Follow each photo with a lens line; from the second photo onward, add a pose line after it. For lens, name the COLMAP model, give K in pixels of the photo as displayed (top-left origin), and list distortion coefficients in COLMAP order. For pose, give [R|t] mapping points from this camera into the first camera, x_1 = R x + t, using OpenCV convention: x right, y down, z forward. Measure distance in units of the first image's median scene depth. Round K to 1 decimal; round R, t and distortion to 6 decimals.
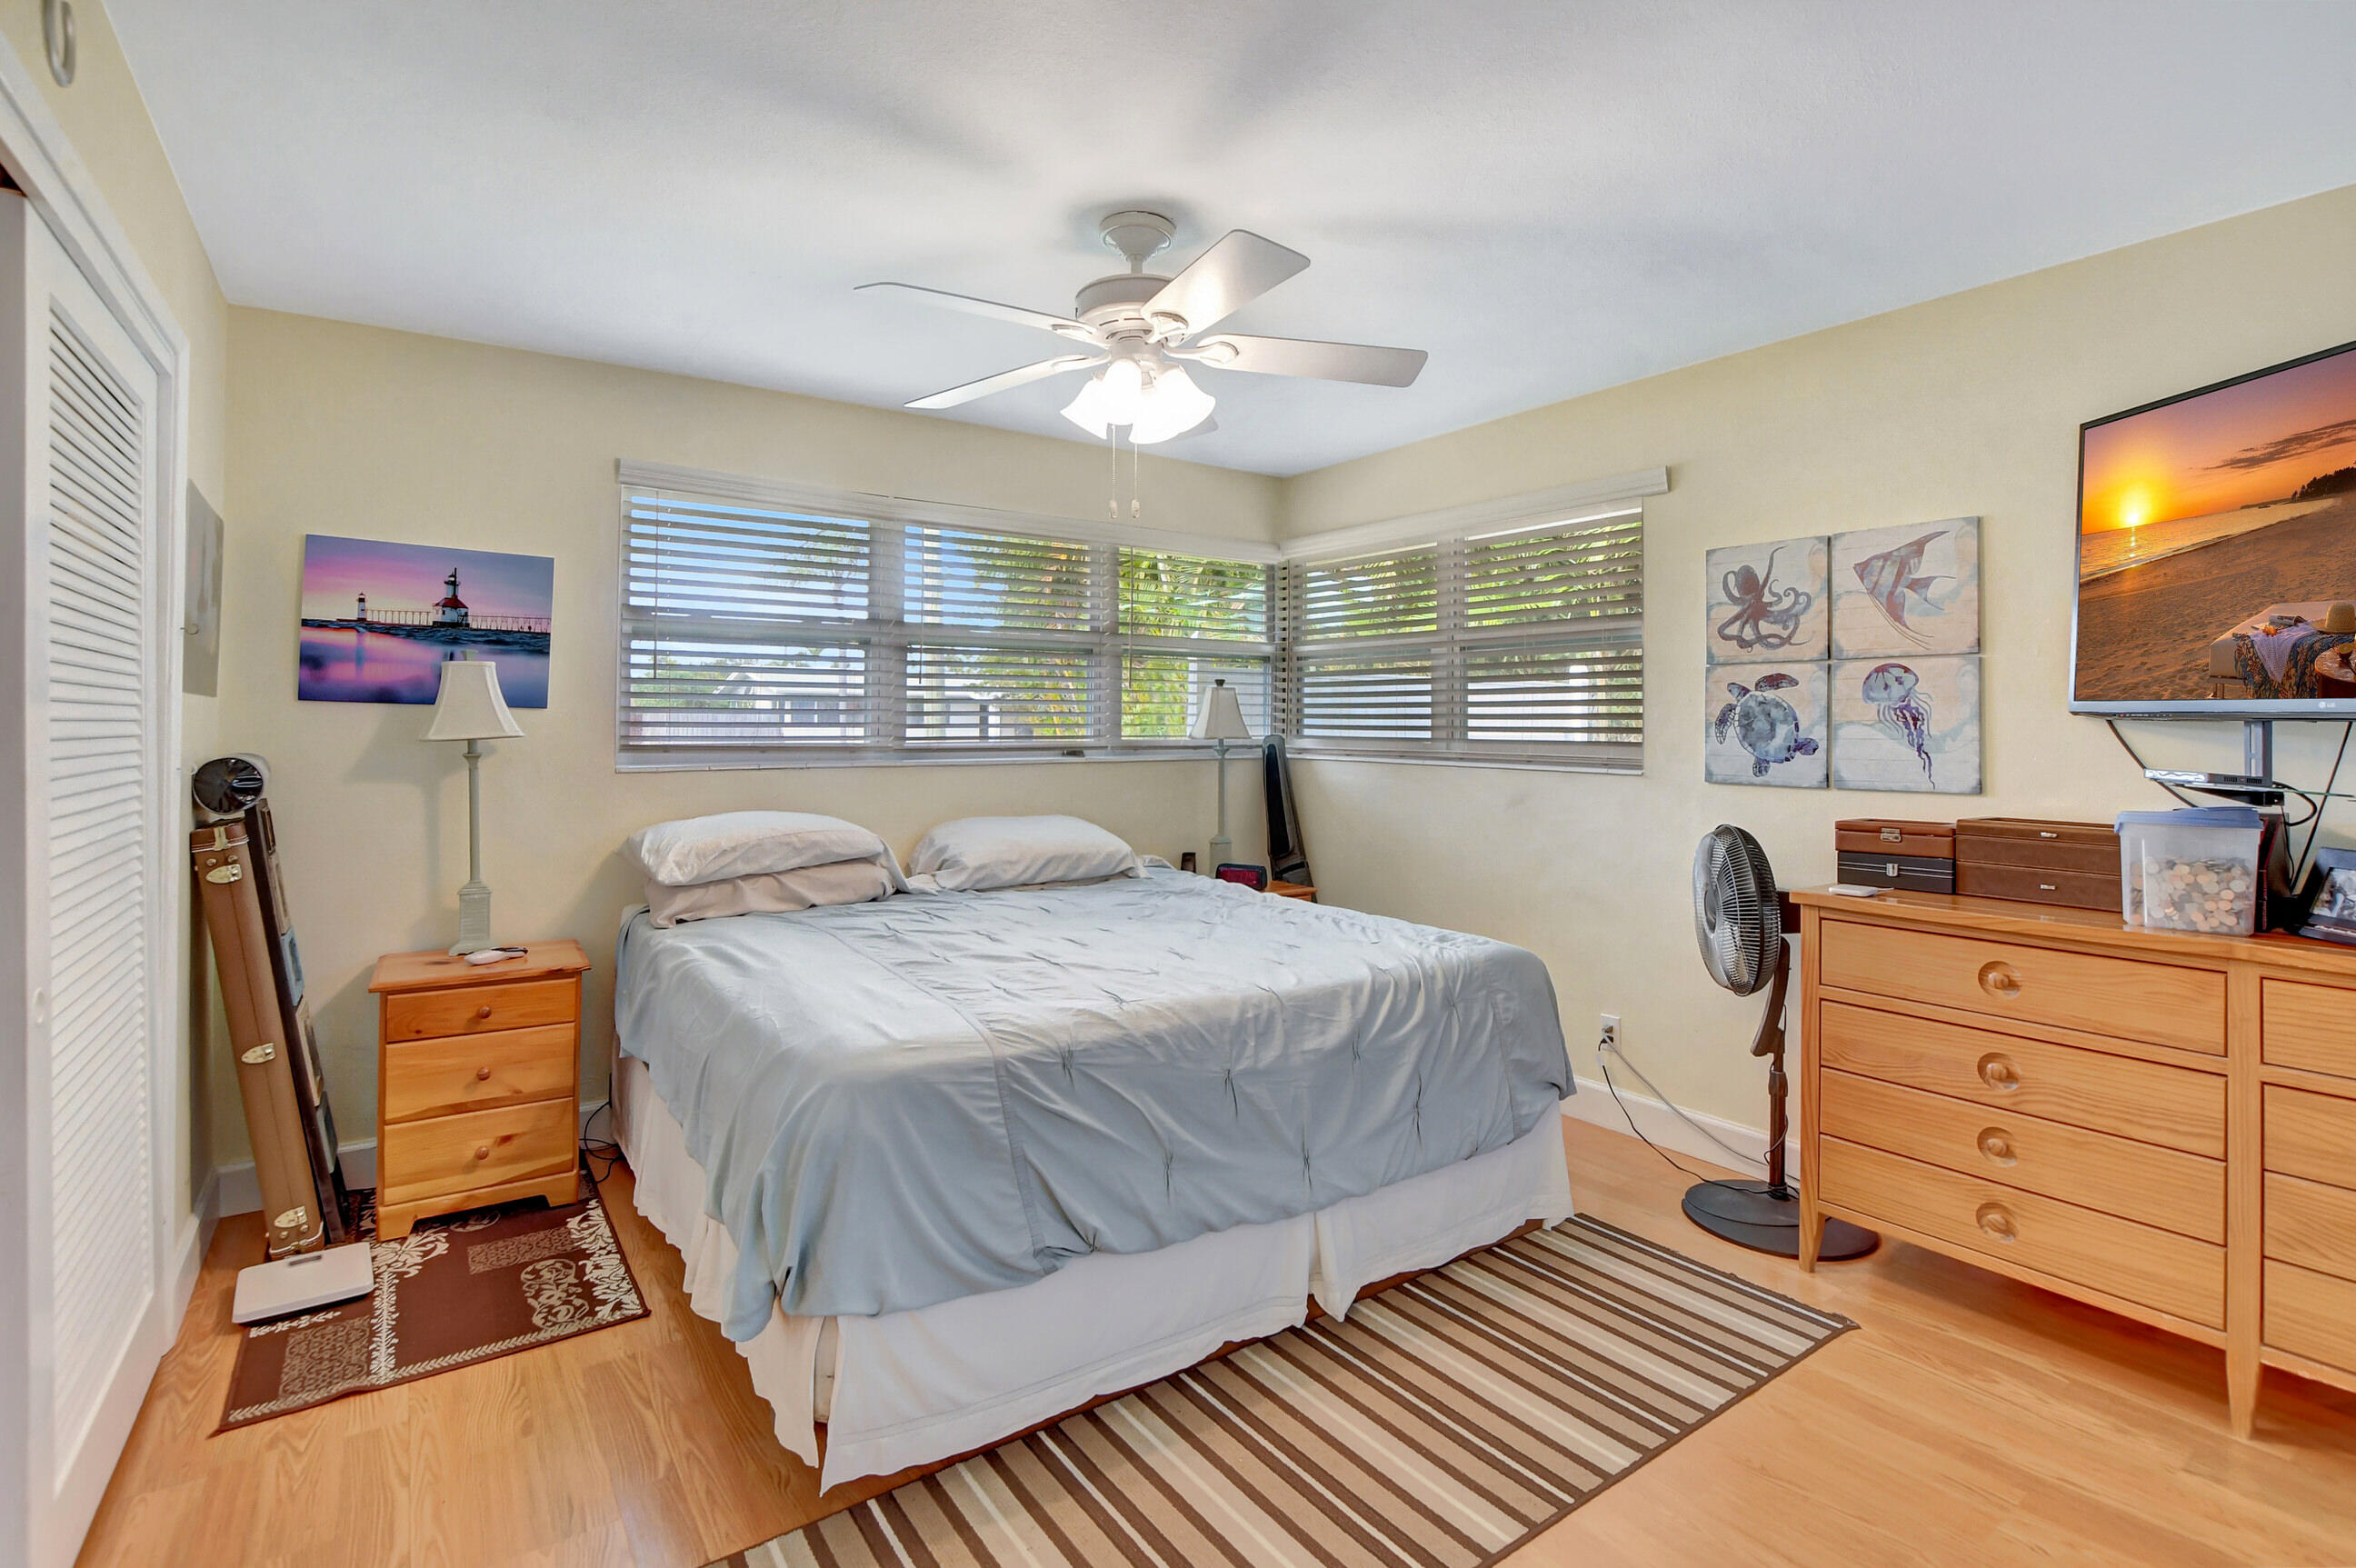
lens RADIAL K [[1086.2, 0, 1168.5], [0, 1086.2, 777.2], [0, 0, 1]] dist [-0.026698, 0.000687]
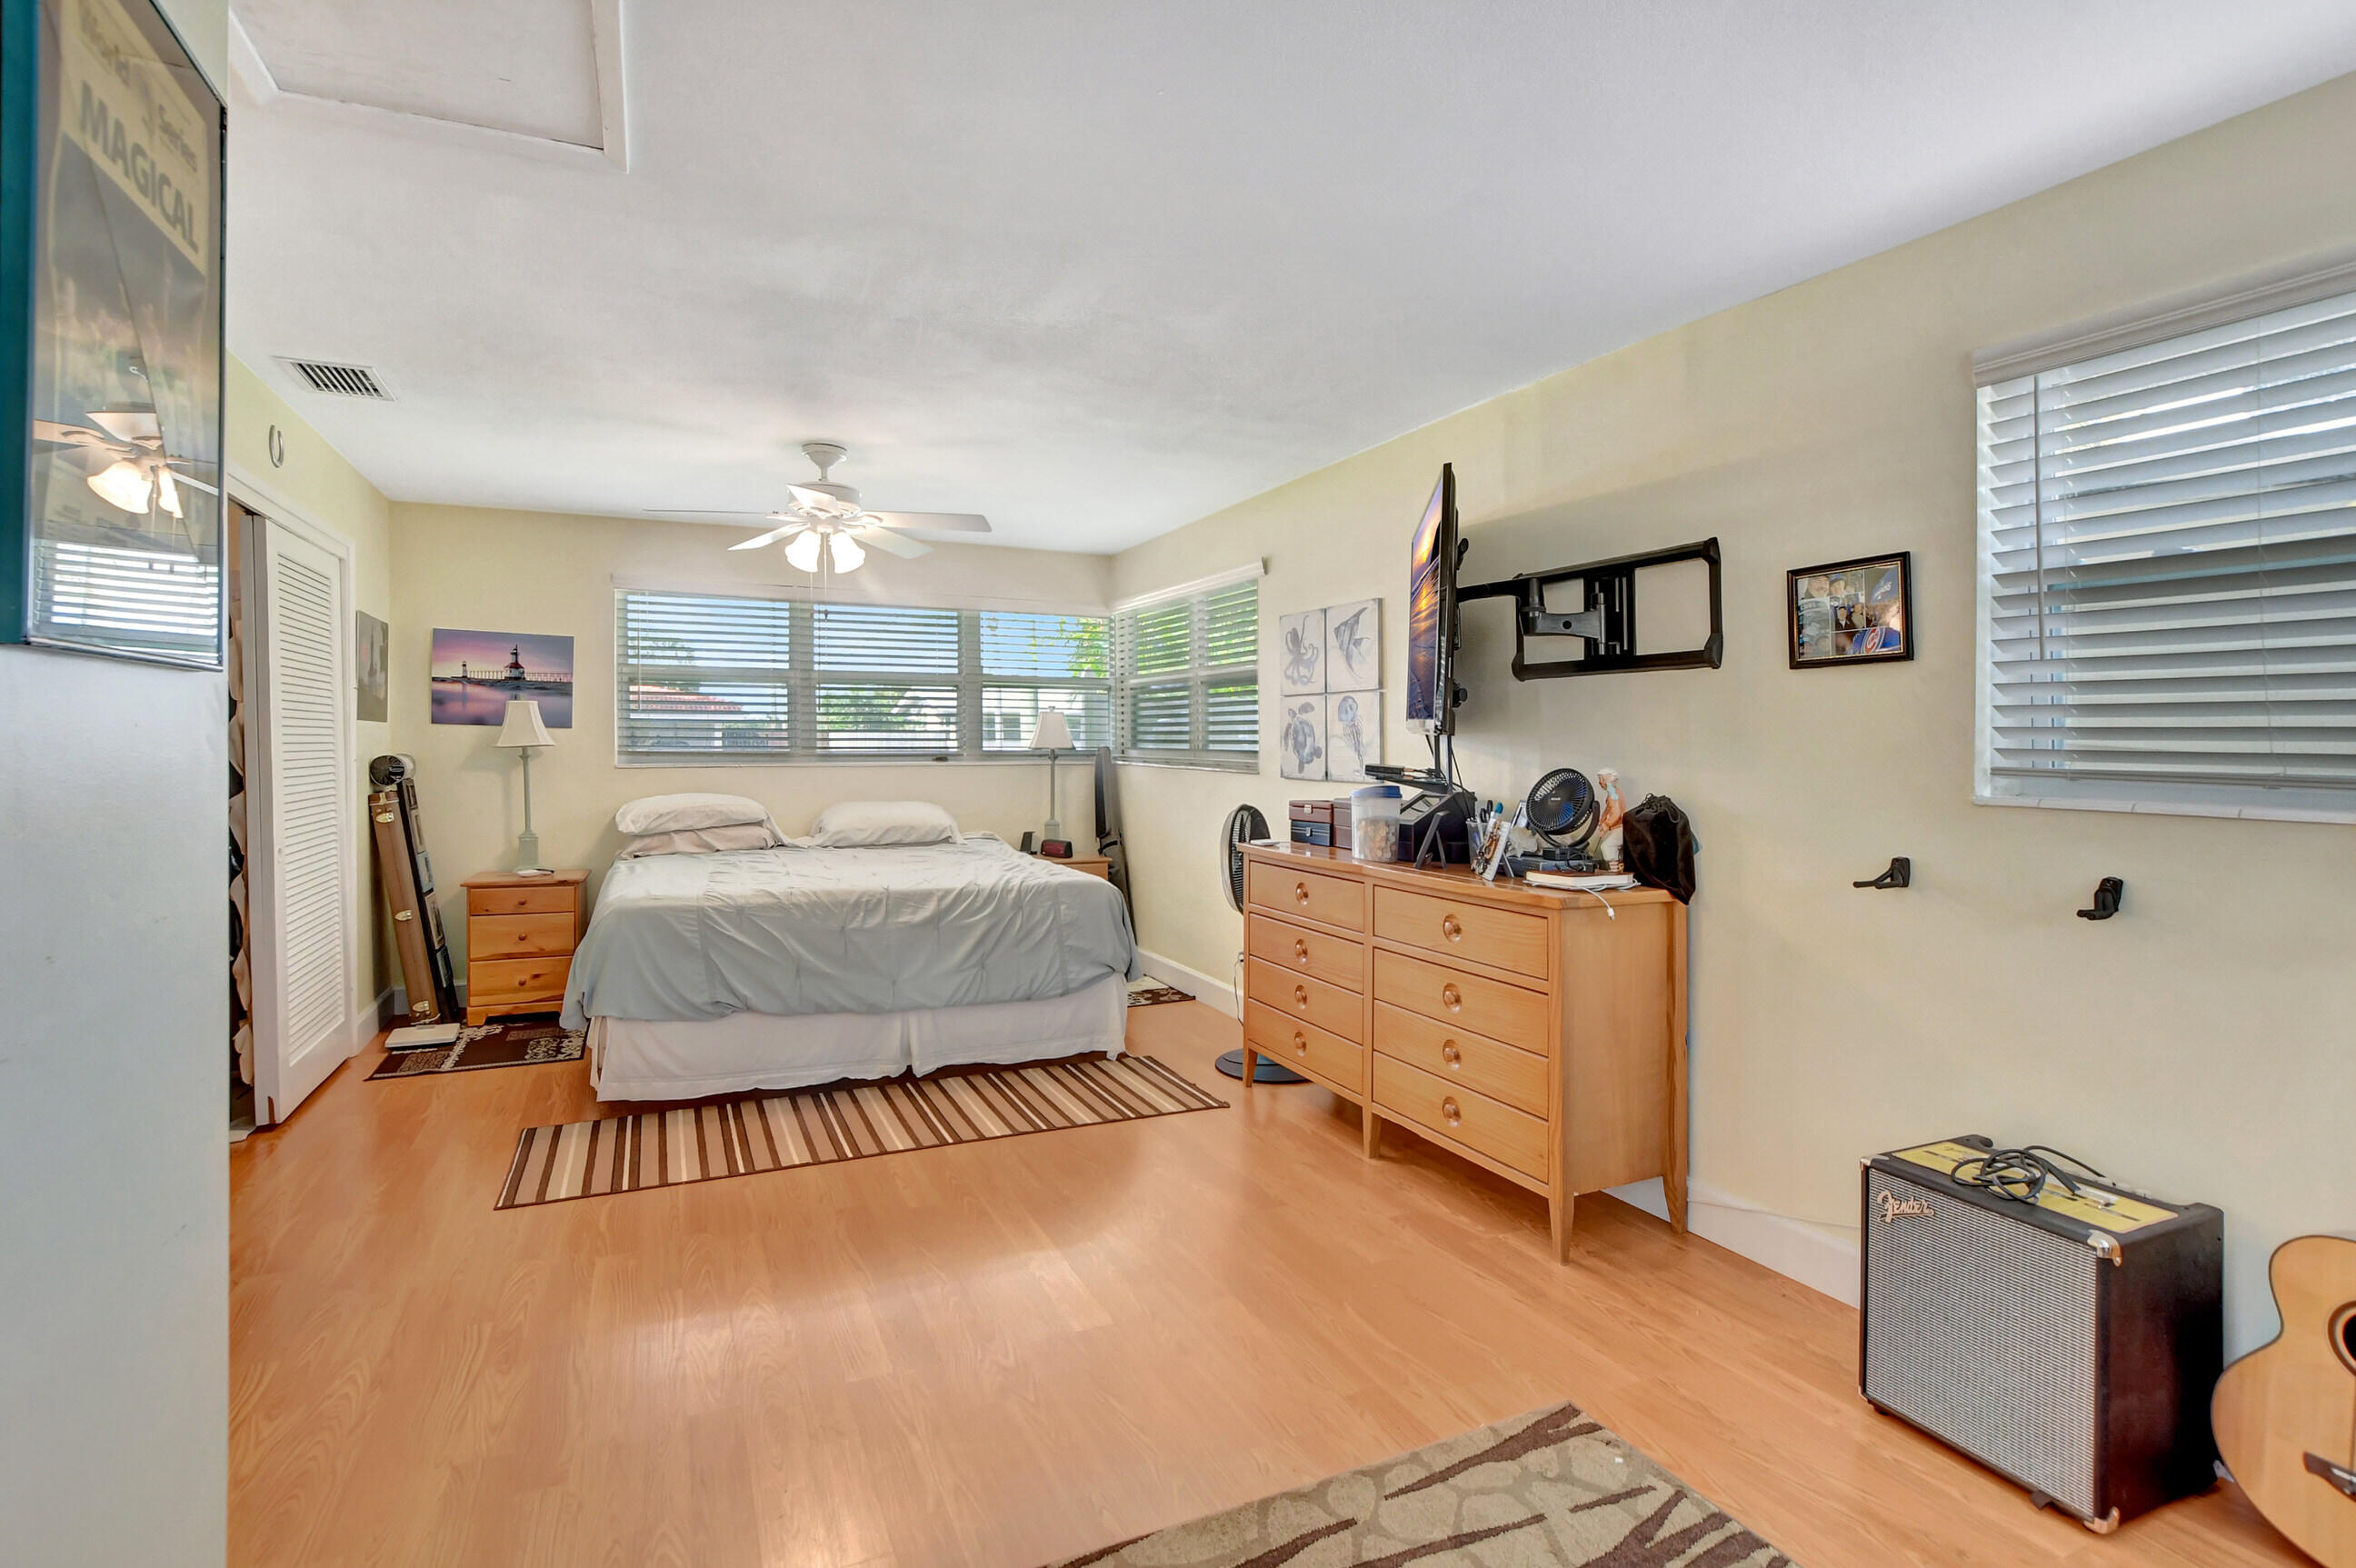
lens RADIAL K [[1098.7, 0, 1172.9], [0, 1098.7, 837.2], [0, 0, 1]] dist [-0.036121, 0.000159]
pose [[0.983782, 0.017429, -0.178520, 0.719951], [-0.010836, 0.999225, 0.037839, 0.034597], [0.179041, -0.035291, 0.983208, -0.545589]]
